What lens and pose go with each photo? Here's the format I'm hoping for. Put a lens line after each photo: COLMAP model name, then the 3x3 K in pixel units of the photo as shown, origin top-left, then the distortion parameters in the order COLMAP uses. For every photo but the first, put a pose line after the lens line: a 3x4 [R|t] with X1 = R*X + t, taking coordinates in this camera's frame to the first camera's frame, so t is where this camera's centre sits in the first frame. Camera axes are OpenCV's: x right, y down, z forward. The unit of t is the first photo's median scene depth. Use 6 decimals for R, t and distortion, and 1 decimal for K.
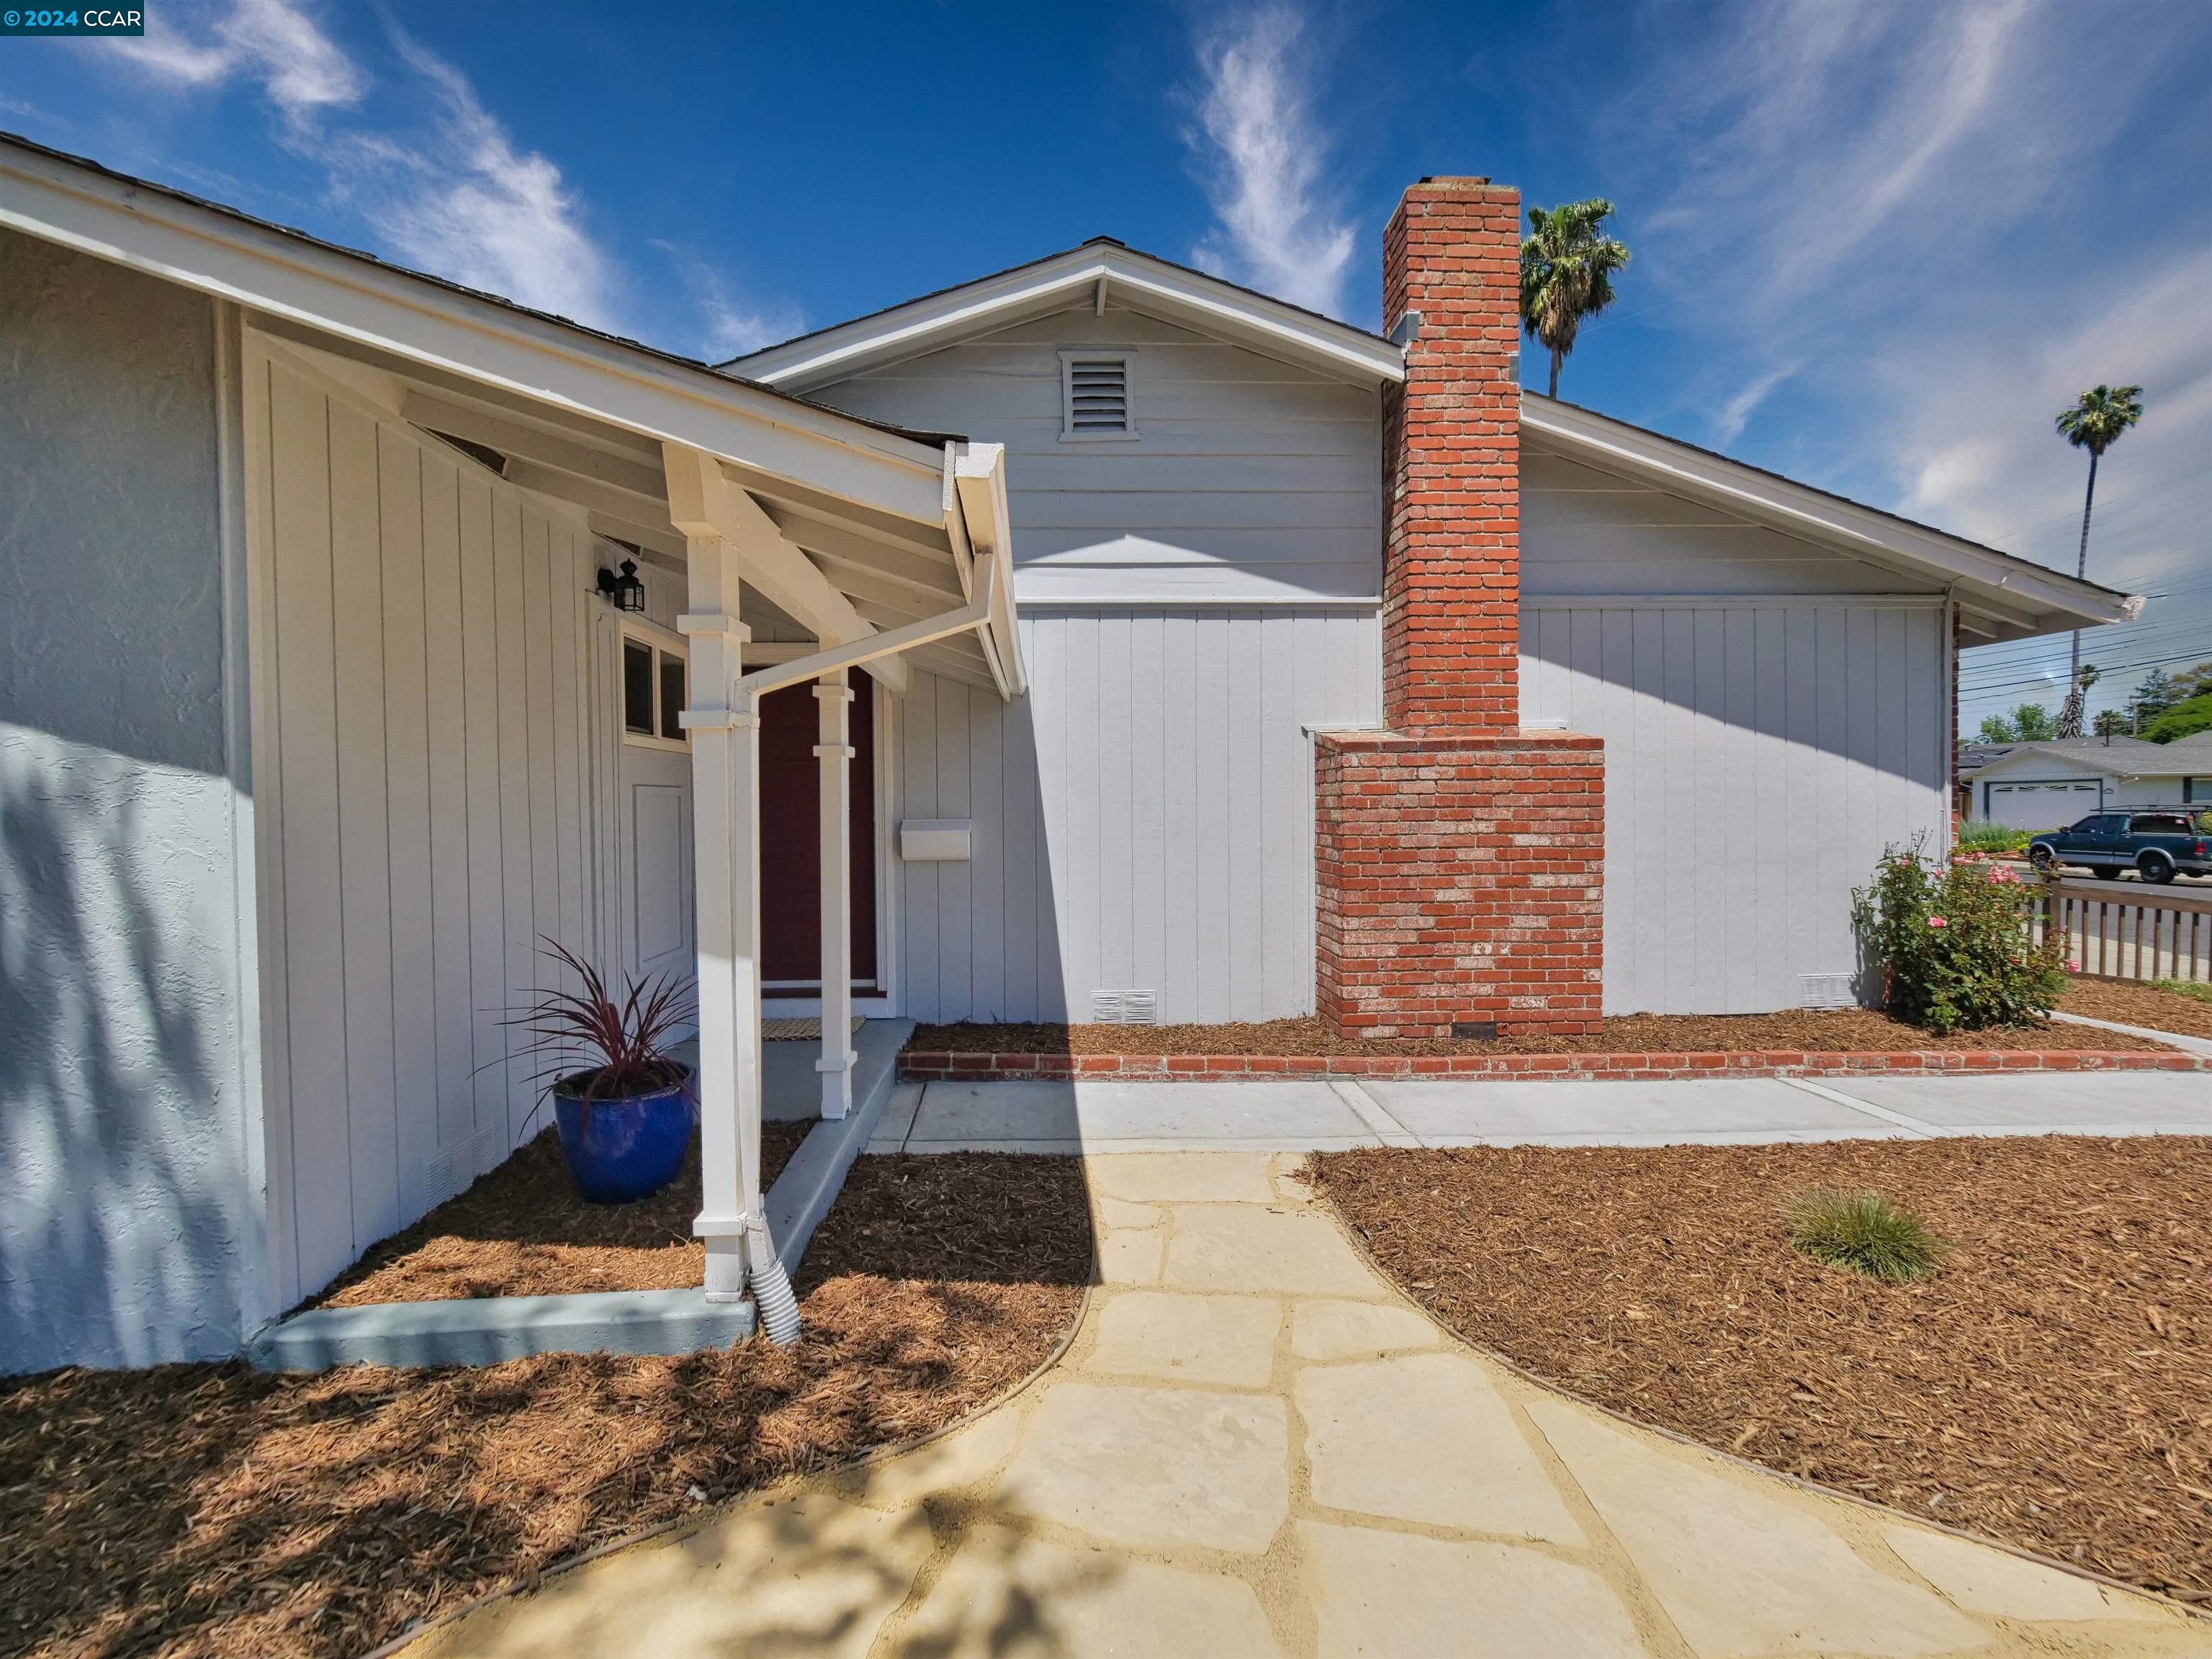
lens RADIAL K [[939.0, 0, 1081.8], [0, 939.0, 826.7], [0, 0, 1]] dist [0.000688, 0.000977]
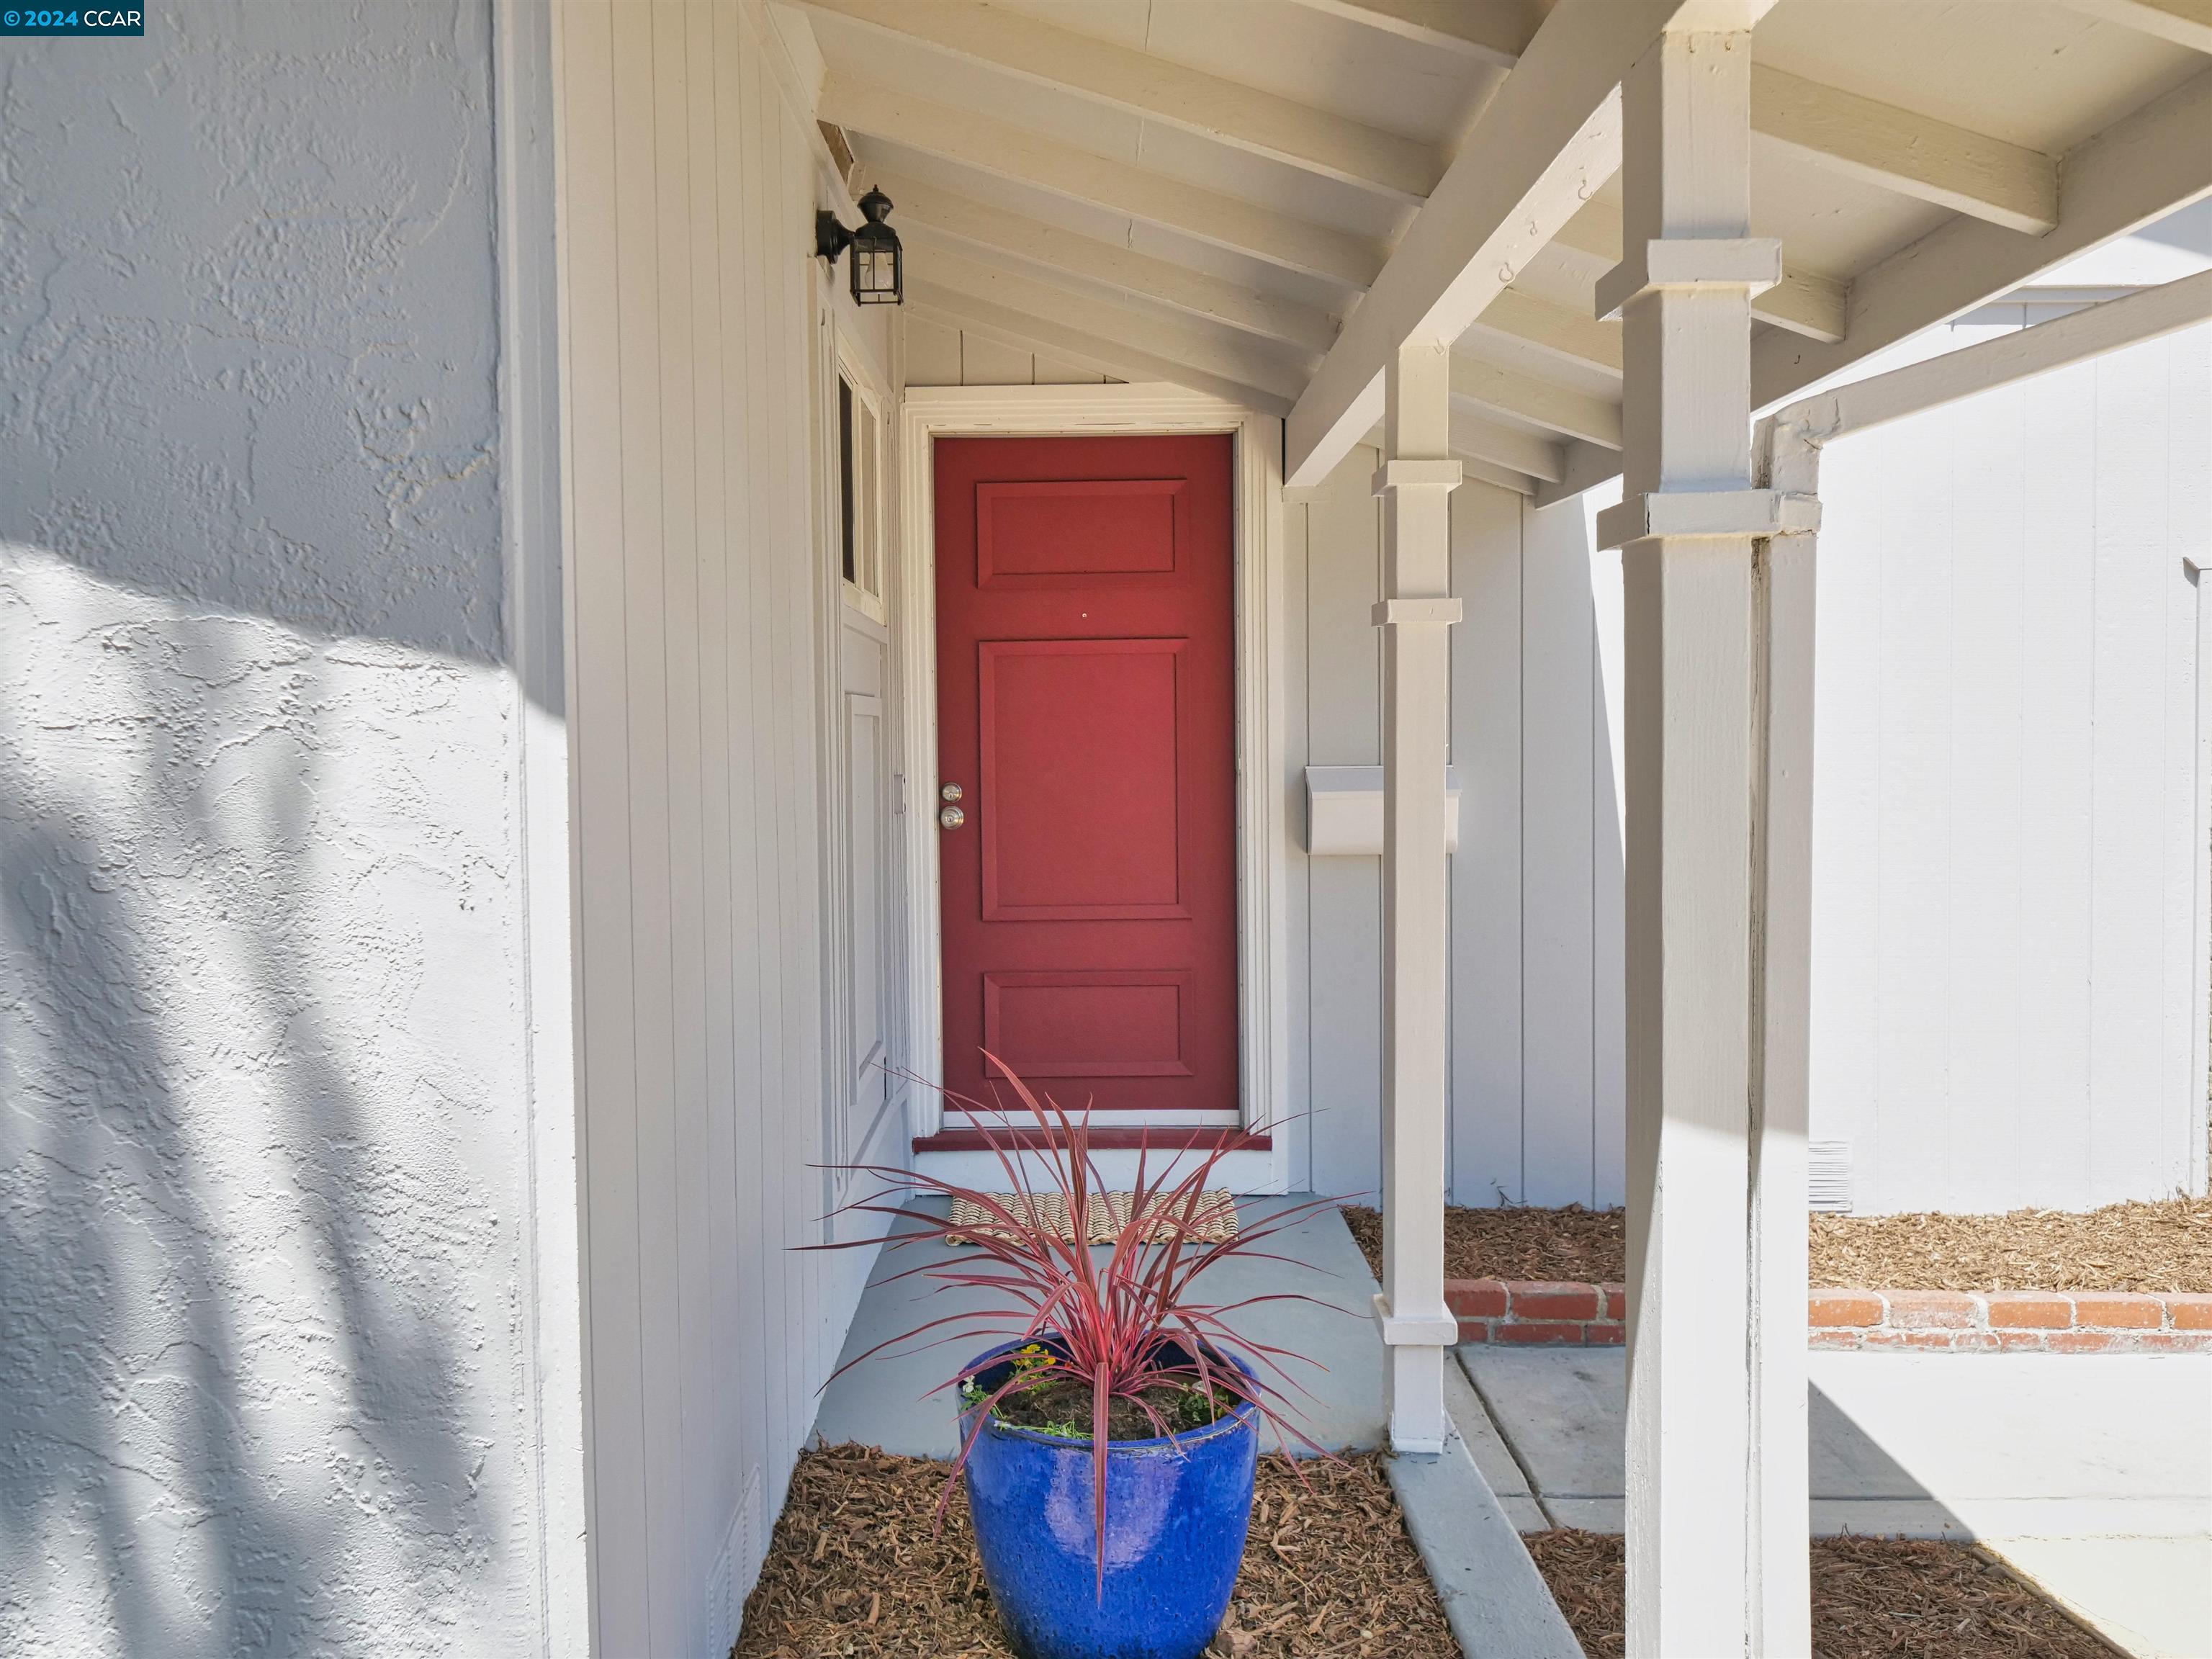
lens RADIAL K [[1803.8, 0, 1077.0], [0, 1803.8, 813.6], [0, 0, 1]] dist [-0.001326, 0.009260]
pose [[0.998989, -0.001730, -0.044920, -0.305342], [0.002600, 0.999810, 0.019334, -0.002948], [0.044878, -0.019431, 0.998803, 0.125139]]
